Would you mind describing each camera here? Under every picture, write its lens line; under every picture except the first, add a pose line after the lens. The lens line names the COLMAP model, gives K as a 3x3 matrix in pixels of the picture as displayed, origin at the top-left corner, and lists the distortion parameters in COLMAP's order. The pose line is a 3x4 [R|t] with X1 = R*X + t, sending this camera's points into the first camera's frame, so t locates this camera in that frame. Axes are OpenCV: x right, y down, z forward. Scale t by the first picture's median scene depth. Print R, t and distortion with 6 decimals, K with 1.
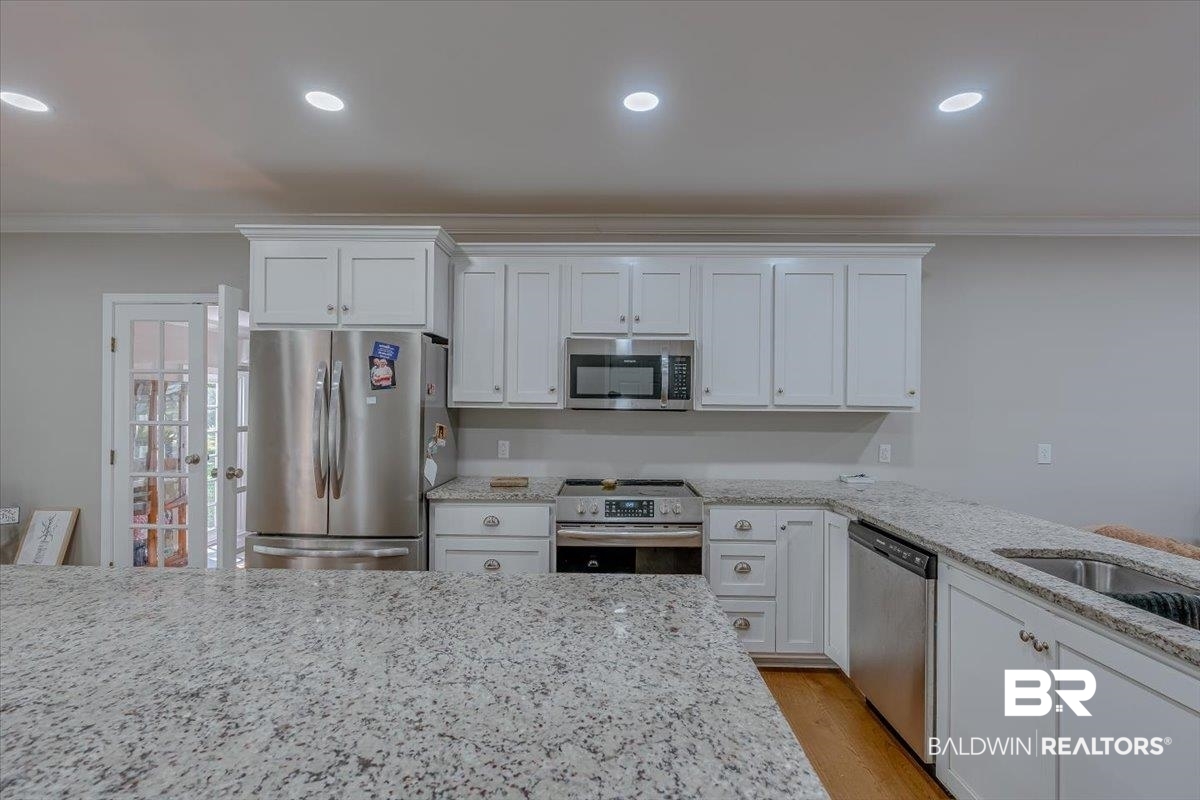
lens RADIAL K [[534.0, 0, 600.0], [0, 534.0, 400.0], [0, 0, 1]] dist [-0.002166, 0.000910]
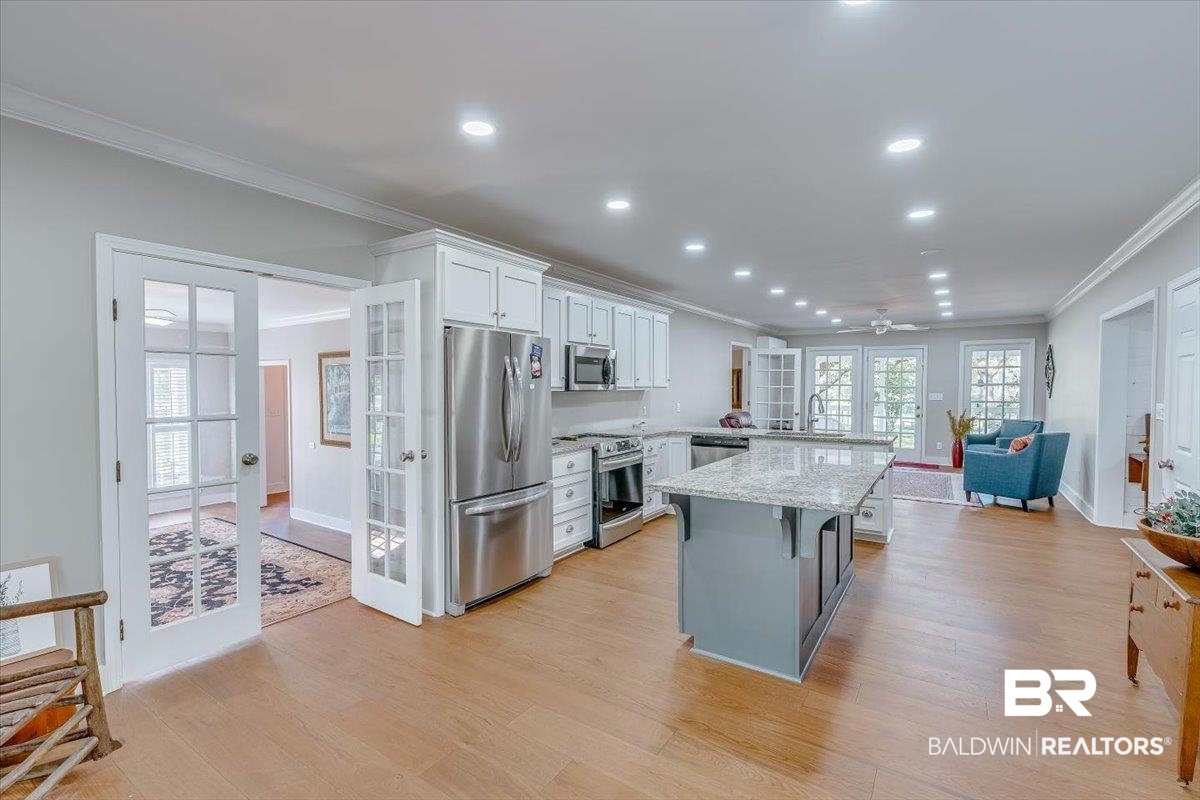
lens RADIAL K [[534.0, 0, 600.0], [0, 534.0, 400.0], [0, 0, 1]] dist [-0.002166, 0.000910]
pose [[0.536451, -0.031079, 0.843359, -1.344697], [0.000793, 0.999340, 0.036323, -0.012708], [-0.843931, -0.018817, 0.536121, 0.105244]]
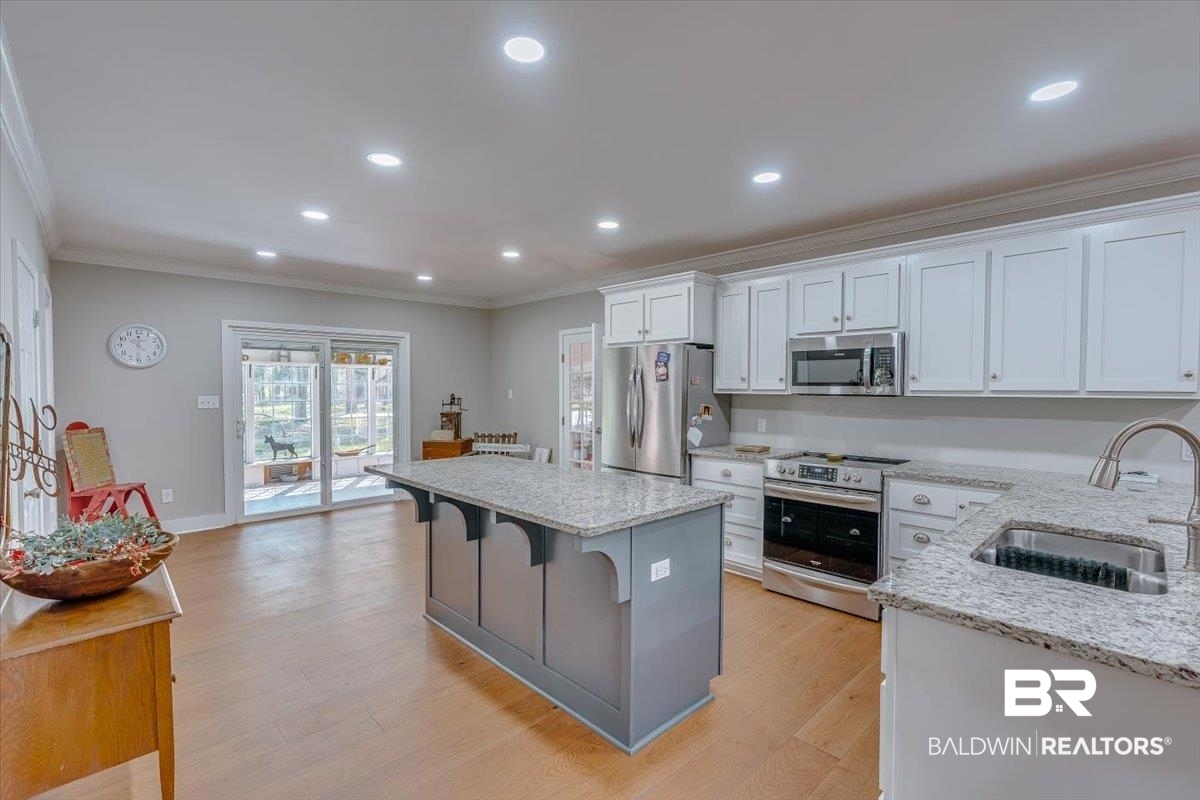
lens RADIAL K [[525.2, 0, 615.7], [0, 525.2, 398.8], [0, 0, 1]] dist [0.000582, 0.000214]
pose [[0.729471, 0.007142, -0.683974, 0.500250], [0.006471, 0.999829, 0.017342, 0.003357], [0.683981, -0.017077, 0.729300, -0.202847]]
